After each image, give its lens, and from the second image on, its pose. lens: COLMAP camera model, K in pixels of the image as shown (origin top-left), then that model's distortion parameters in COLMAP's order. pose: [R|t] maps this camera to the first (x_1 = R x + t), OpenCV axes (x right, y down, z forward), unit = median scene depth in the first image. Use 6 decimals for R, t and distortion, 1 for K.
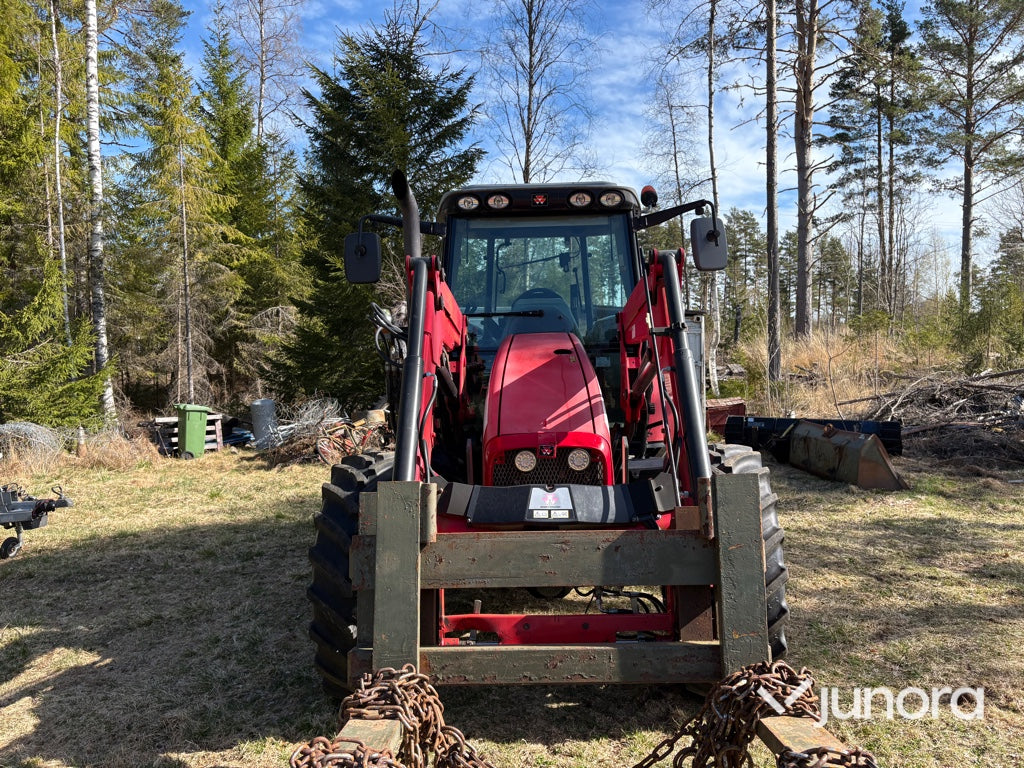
lens RADIAL K [[778.3, 0, 512.0], [0, 778.3, 384.0], [0, 0, 1]] dist [0.036005, -0.037523]
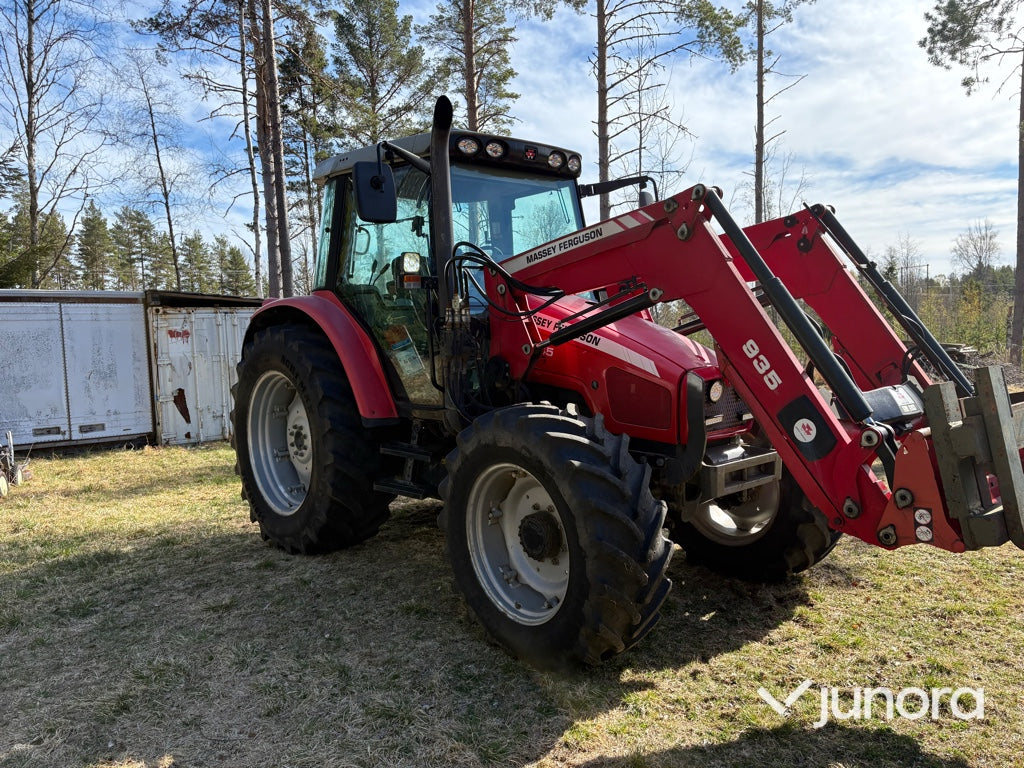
lens RADIAL K [[777.7, 0, 510.7], [0, 777.7, 384.4], [0, 0, 1]] dist [0.060082, -0.064563]
pose [[0.731492, -0.047956, 0.680162, -0.073034], [0.056419, 0.998360, 0.009714, 0.004977], [-0.679512, 0.031268, 0.732998, 0.031255]]
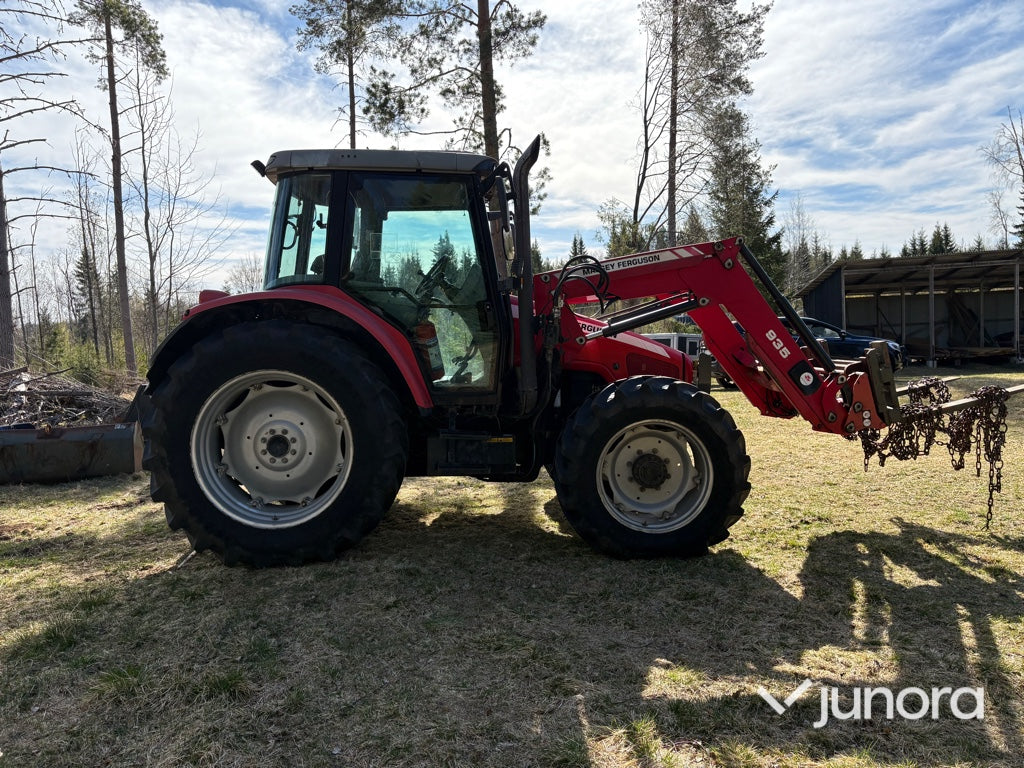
lens RADIAL K [[778.3, 0, 512.0], [0, 778.3, 384.0], [0, 0, 1]] dist [0.036005, -0.037523]
pose [[-0.066646, -0.043199, 0.996841, -0.139335], [0.089017, 0.994821, 0.049063, 0.000976], [-0.993798, 0.092006, -0.062456, 0.134124]]
